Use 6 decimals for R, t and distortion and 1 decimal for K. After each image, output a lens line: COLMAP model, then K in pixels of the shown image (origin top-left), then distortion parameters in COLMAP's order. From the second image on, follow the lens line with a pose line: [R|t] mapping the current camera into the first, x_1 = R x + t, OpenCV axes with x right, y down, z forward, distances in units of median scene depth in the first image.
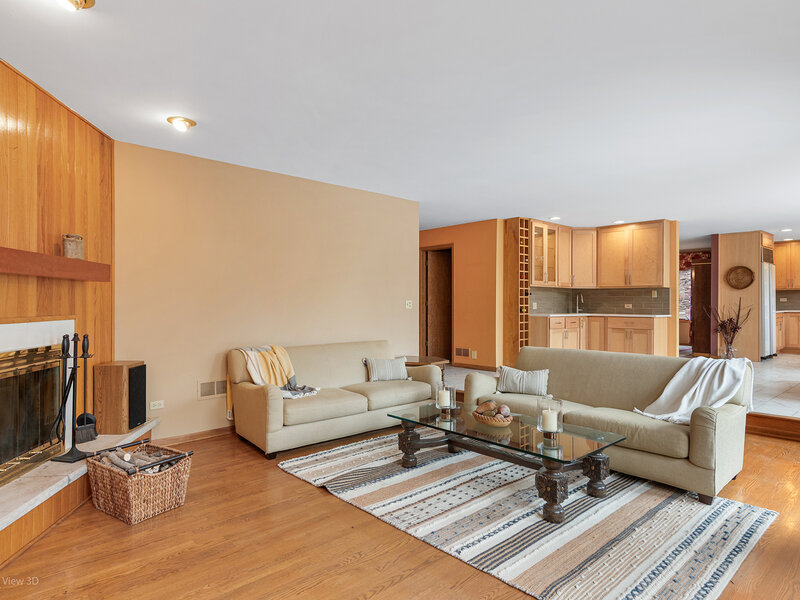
lens RADIAL K [[481.3, 0, 394.2], [0, 481.3, 303.7], [0, 0, 1]] dist [0.018524, -0.006167]
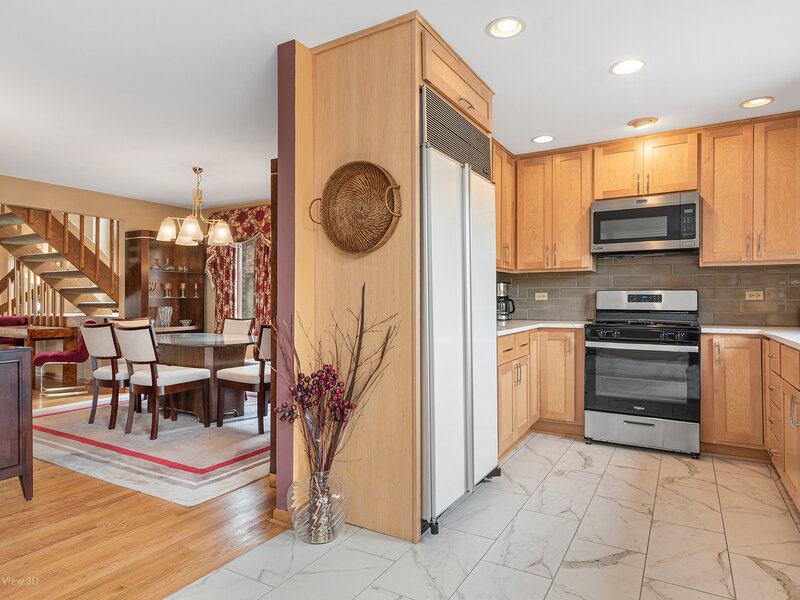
lens RADIAL K [[481.3, 0, 398.3], [0, 481.3, 298.2], [0, 0, 1]] dist [0.018524, -0.006167]
pose [[0.955144, -0.000995, 0.296140, 0.654023], [0.004468, 0.999929, -0.011050, -0.002725], [-0.296108, 0.011877, 0.955081, 0.745973]]
